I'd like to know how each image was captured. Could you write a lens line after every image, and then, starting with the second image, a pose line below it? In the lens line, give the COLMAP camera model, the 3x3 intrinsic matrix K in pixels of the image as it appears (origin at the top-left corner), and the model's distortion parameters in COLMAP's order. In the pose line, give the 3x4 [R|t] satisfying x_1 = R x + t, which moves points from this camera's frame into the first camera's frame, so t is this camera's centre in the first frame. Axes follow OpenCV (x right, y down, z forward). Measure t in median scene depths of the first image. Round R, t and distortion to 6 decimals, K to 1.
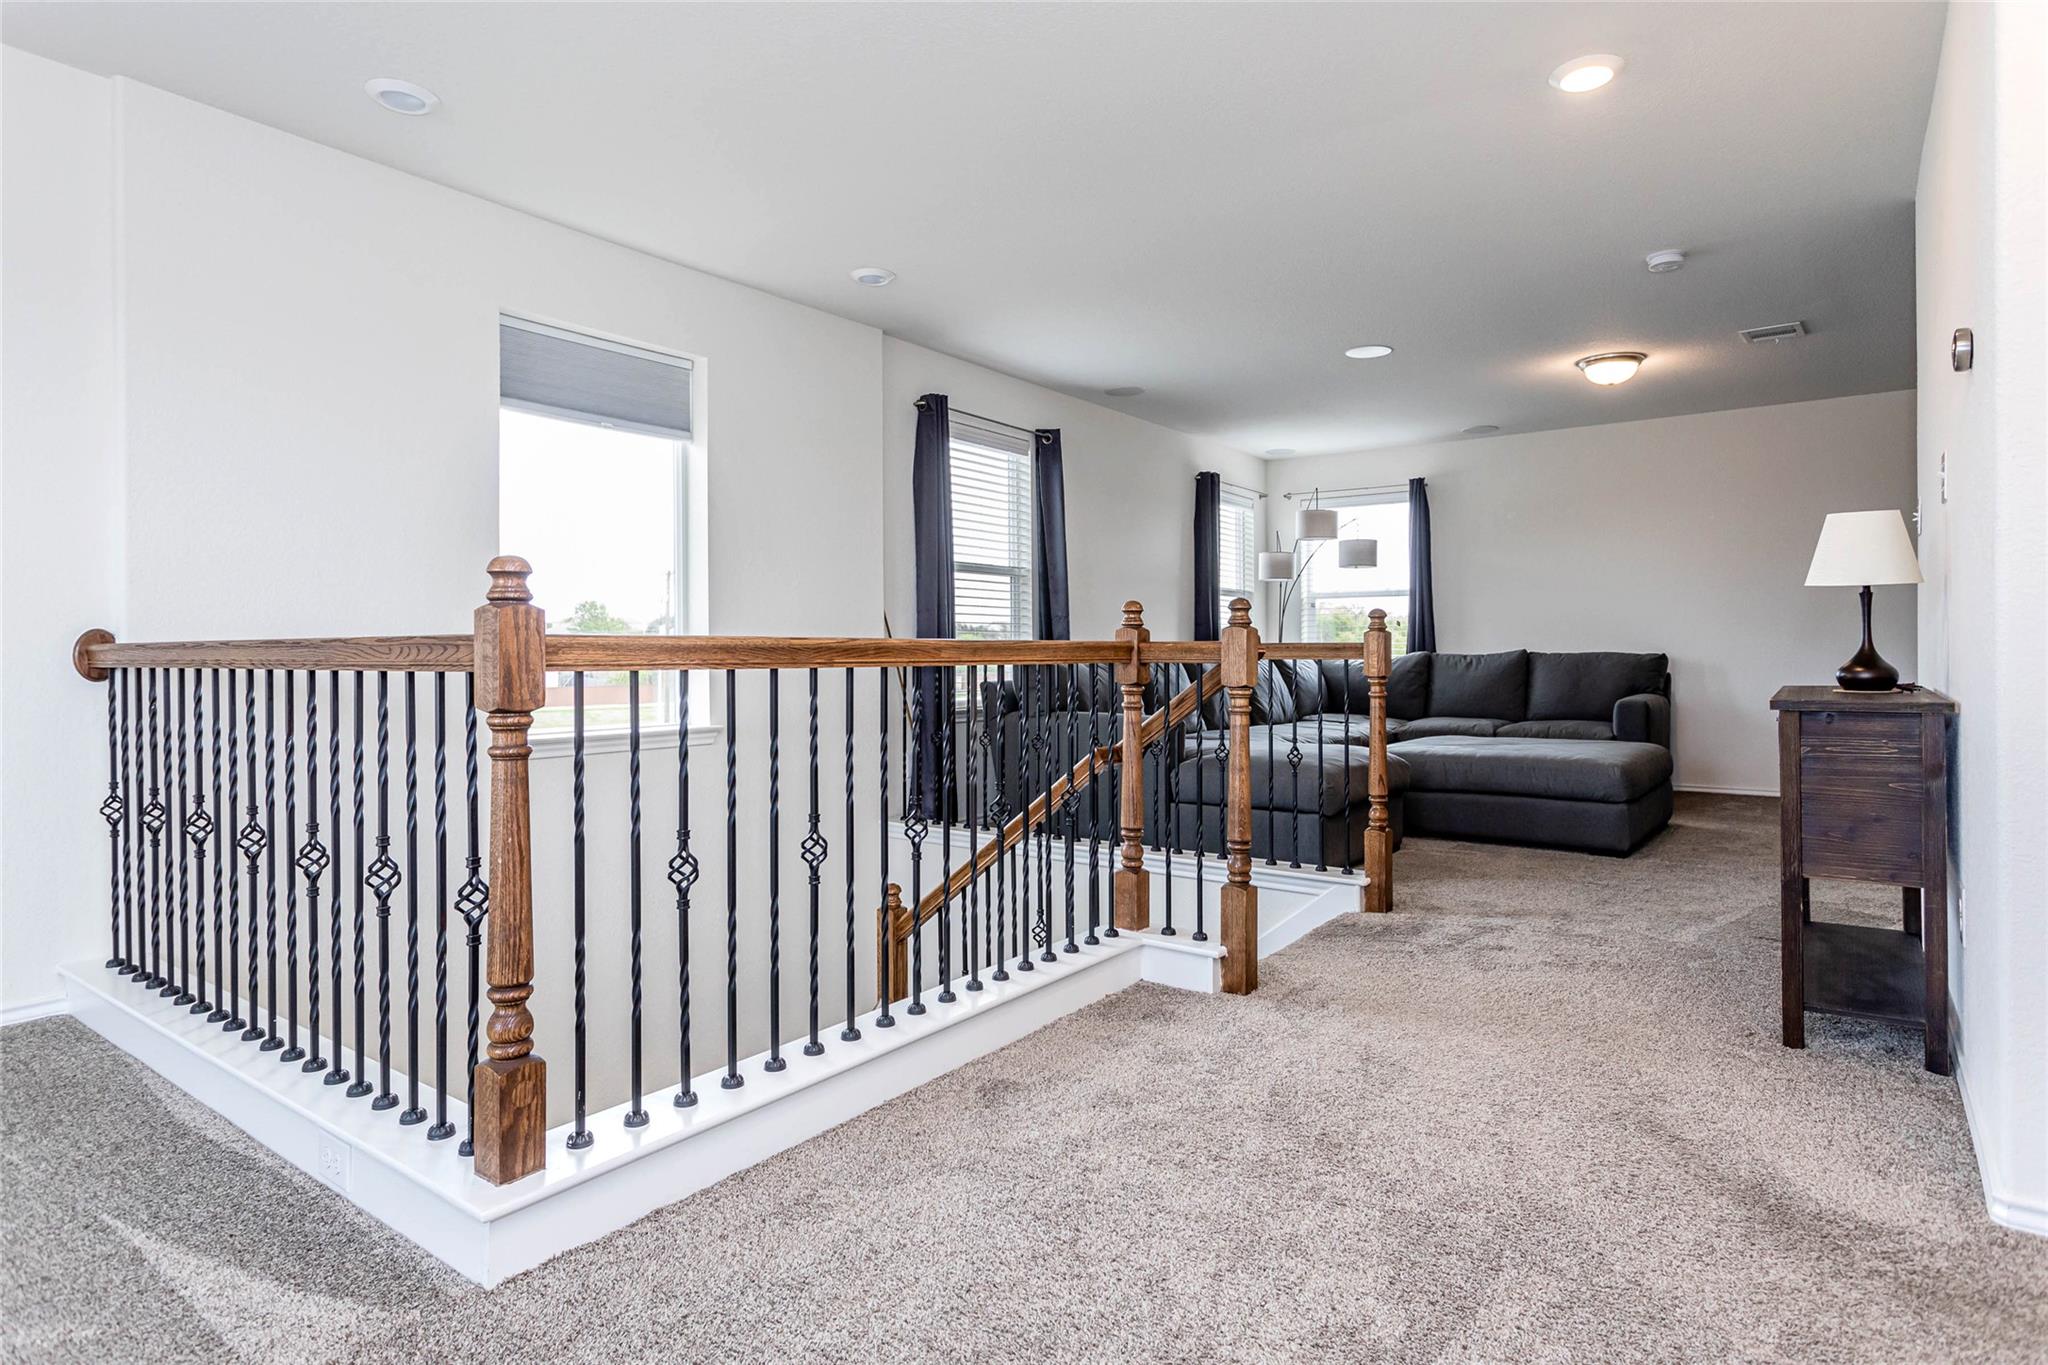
lens RADIAL K [[1100.6, 0, 1017.6], [0, 1100.6, 698.5], [0, 0, 1]] dist [-0.003840, -0.000937]
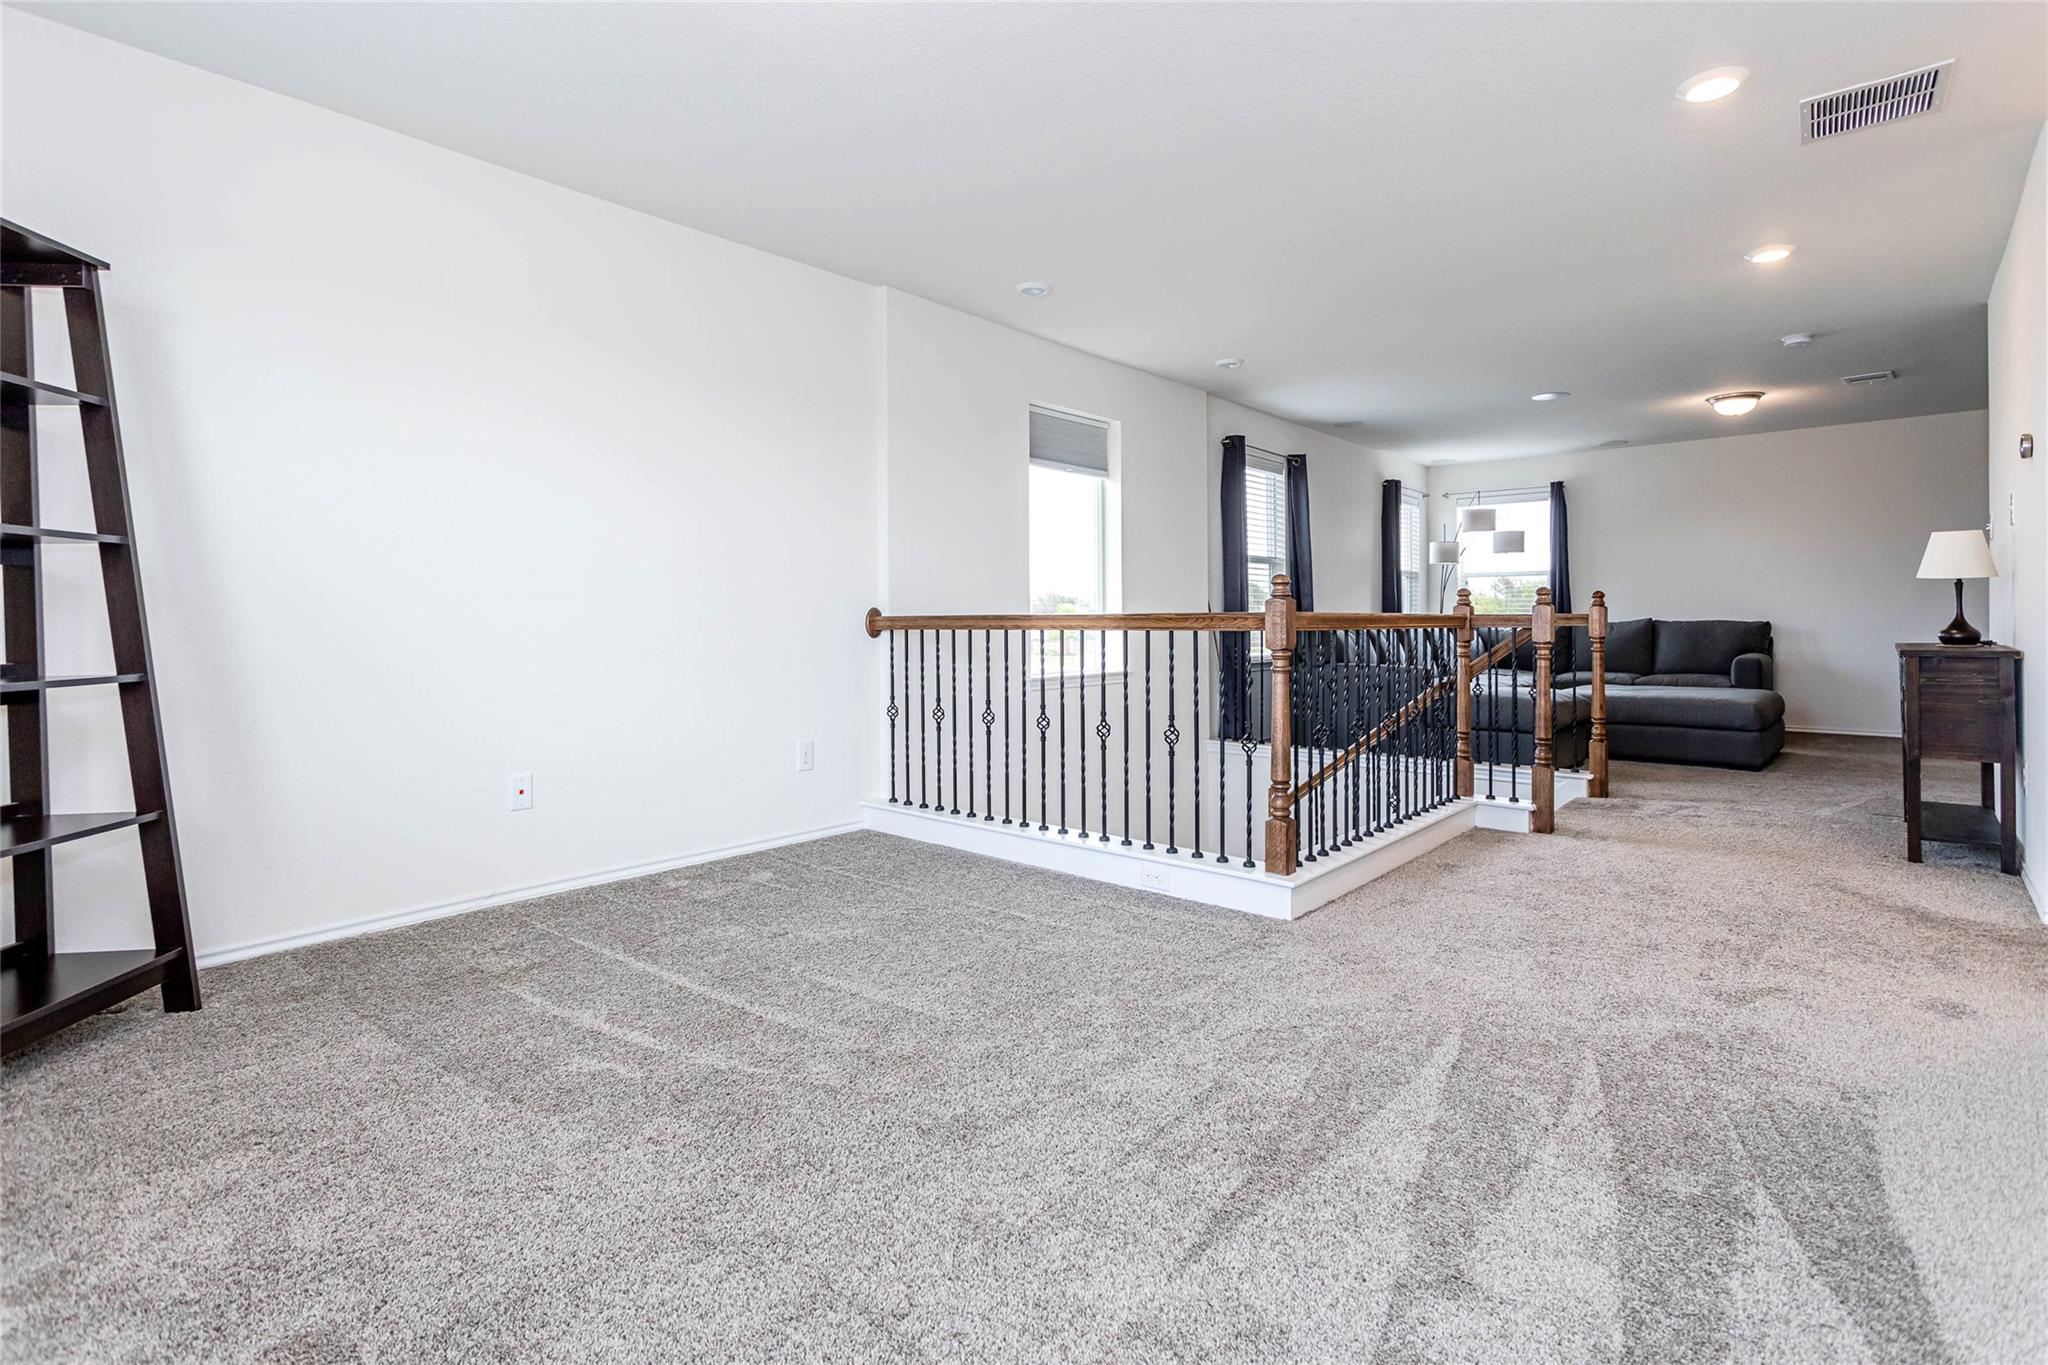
lens RADIAL K [[993.3, 0, 1044.5], [0, 993.3, 658.5], [0, 0, 1]] dist [0.000792, 0.000204]
pose [[0.997960, 0.001961, -0.063808, -0.262939], [-0.002163, 0.999993, -0.003083, 0.011505], [0.063801, 0.003215, 0.997957, -0.299098]]
